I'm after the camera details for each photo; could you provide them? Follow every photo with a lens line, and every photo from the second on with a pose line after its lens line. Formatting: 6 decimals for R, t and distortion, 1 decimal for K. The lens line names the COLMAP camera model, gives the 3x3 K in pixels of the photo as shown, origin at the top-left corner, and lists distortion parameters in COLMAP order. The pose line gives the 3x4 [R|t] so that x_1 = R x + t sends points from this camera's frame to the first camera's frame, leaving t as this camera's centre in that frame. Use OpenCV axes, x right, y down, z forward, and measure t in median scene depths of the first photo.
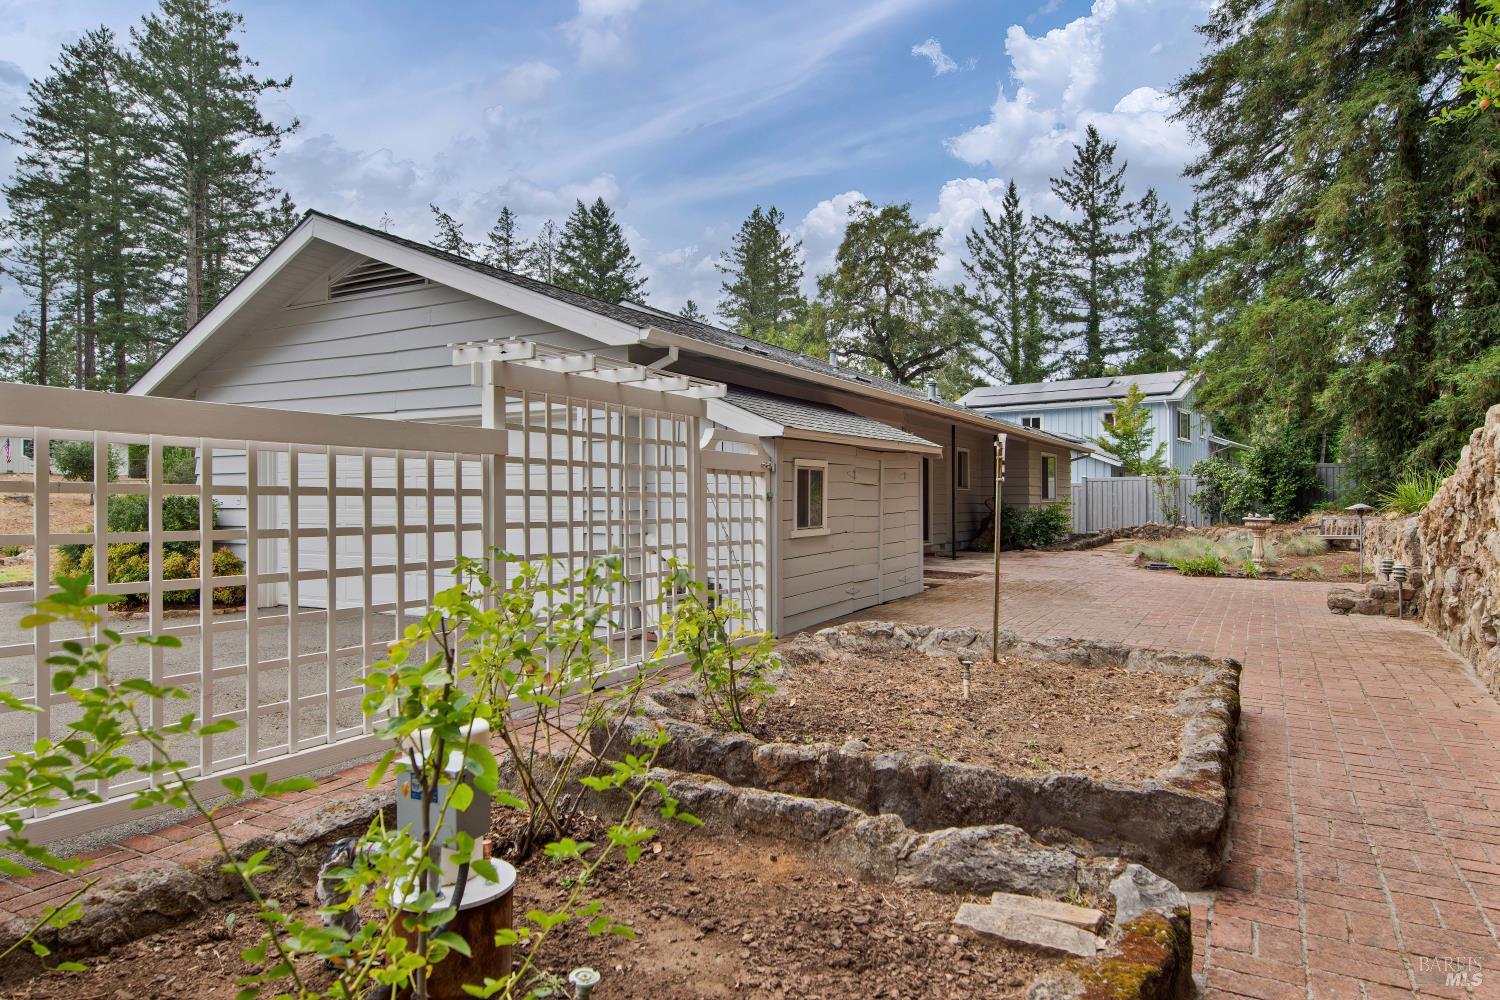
lens RADIAL K [[918.9, 0, 758.9], [0, 918.9, 501.2], [0, 0, 1]] dist [0.008131, -0.006466]
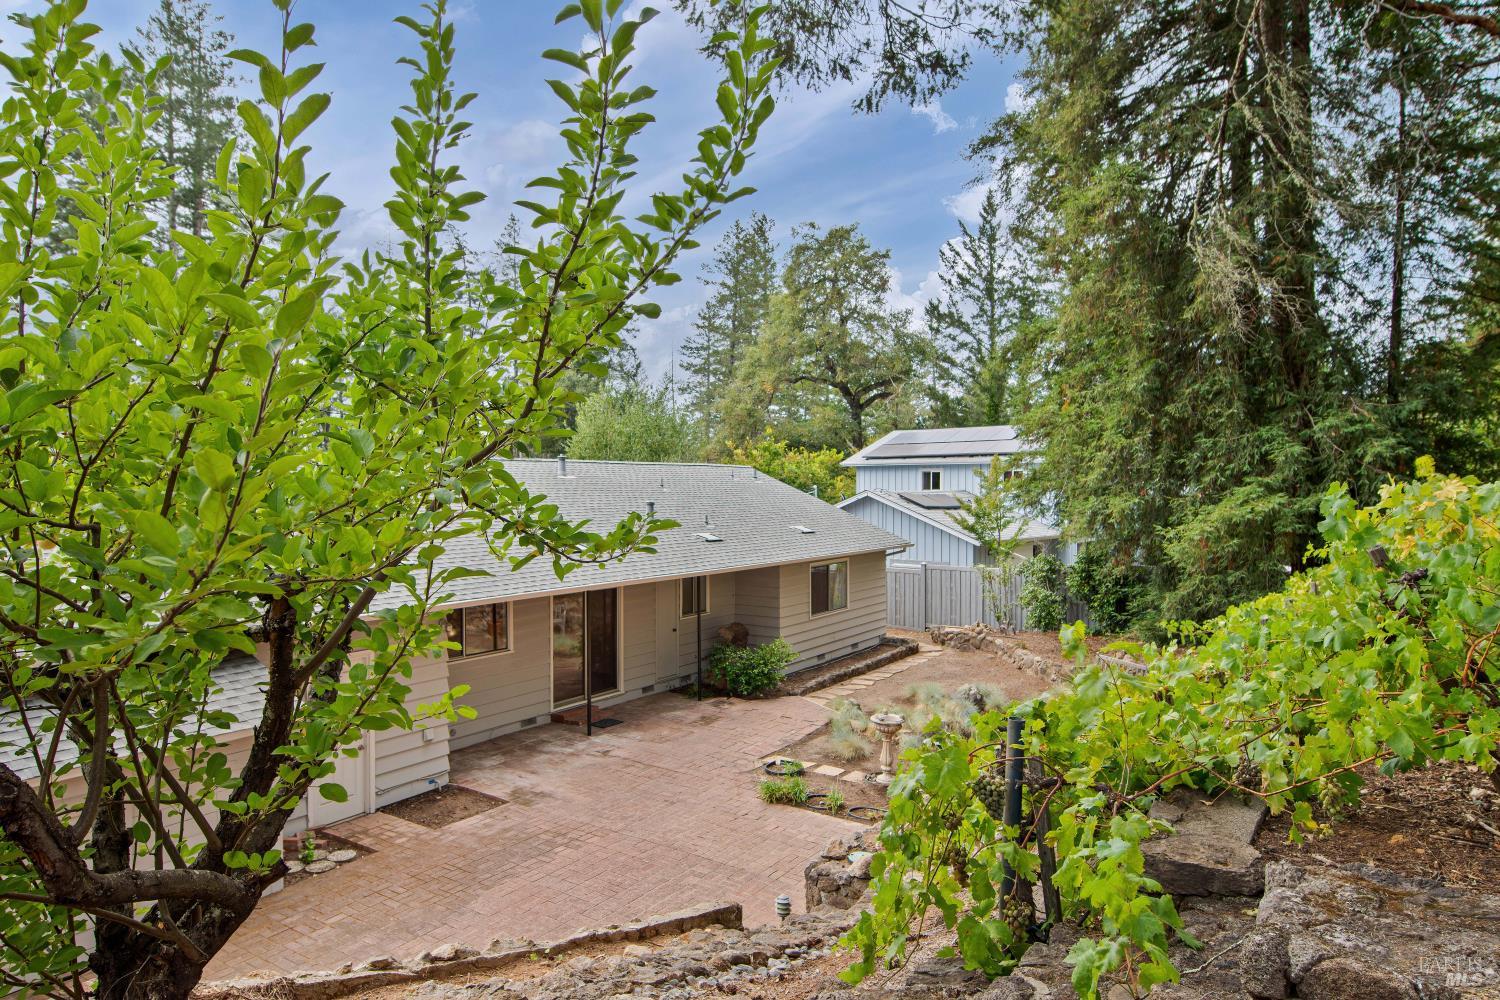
lens RADIAL K [[915.0, 0, 781.0], [0, 915.0, 494.5], [0, 0, 1]] dist [0.003177, -0.000234]
pose [[0.997137, 0.003929, -0.075519, 0.141021], [-0.002402, 0.999791, 0.020296, -0.056832], [0.075583, -0.020056, 0.996938, 0.043518]]
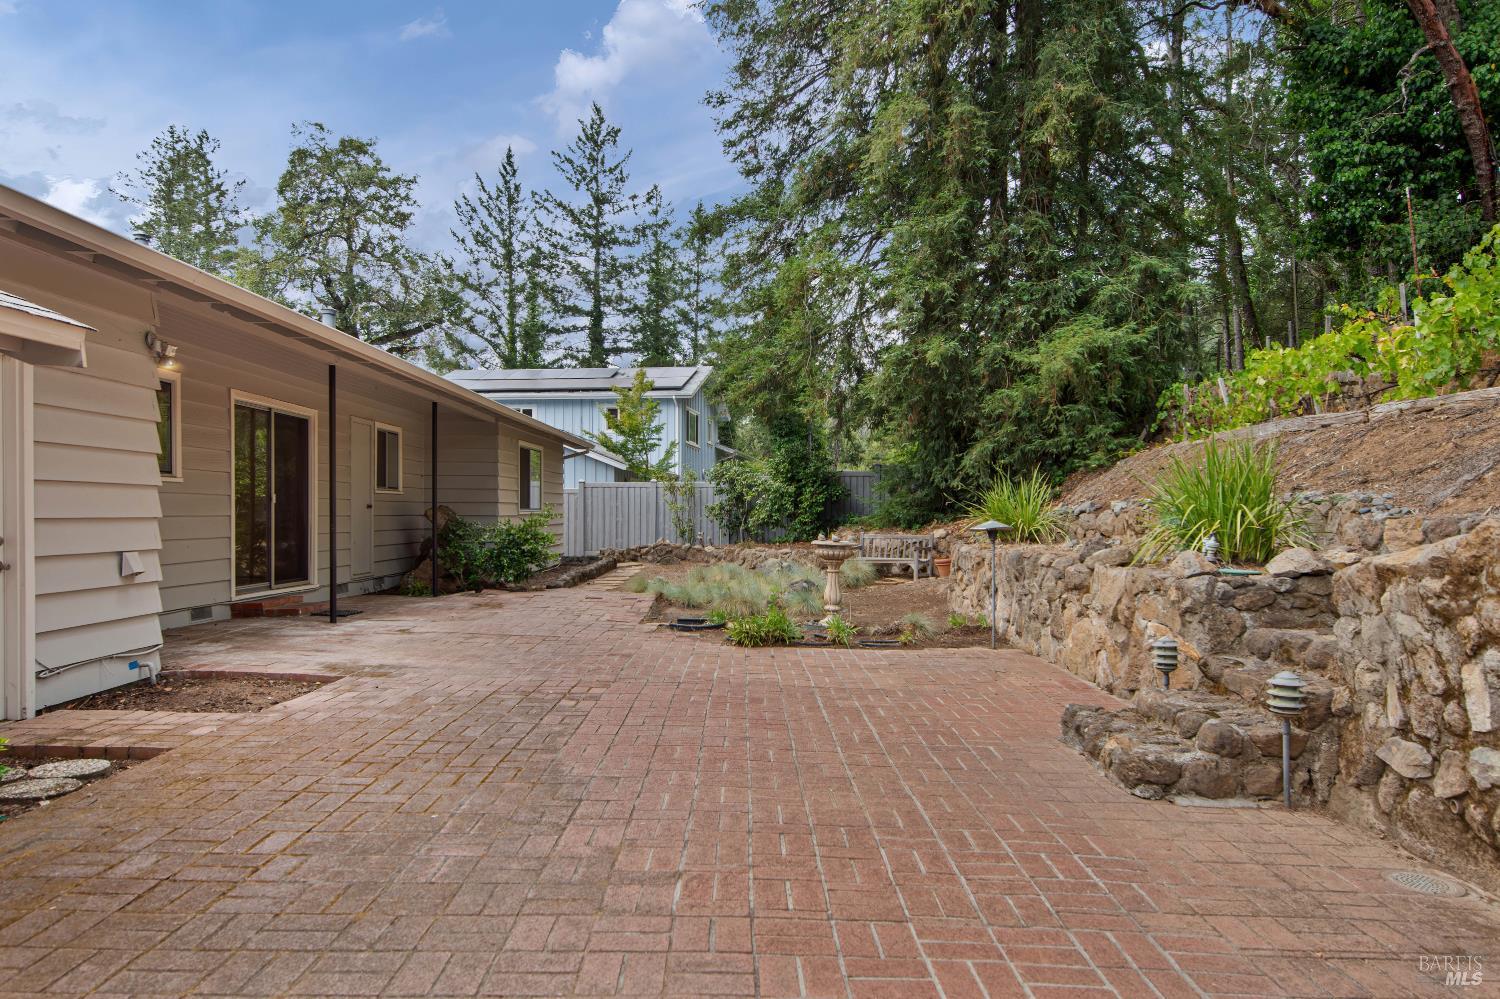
lens RADIAL K [[918.9, 0, 758.9], [0, 918.9, 500.7], [0, 0, 1]] dist [0.008131, -0.006466]
pose [[0.866034, 0.013261, 0.499809, 0.049159], [-0.007344, 0.999878, -0.013804, -0.000290], [-0.499931, 0.008284, 0.866026, 0.130410]]
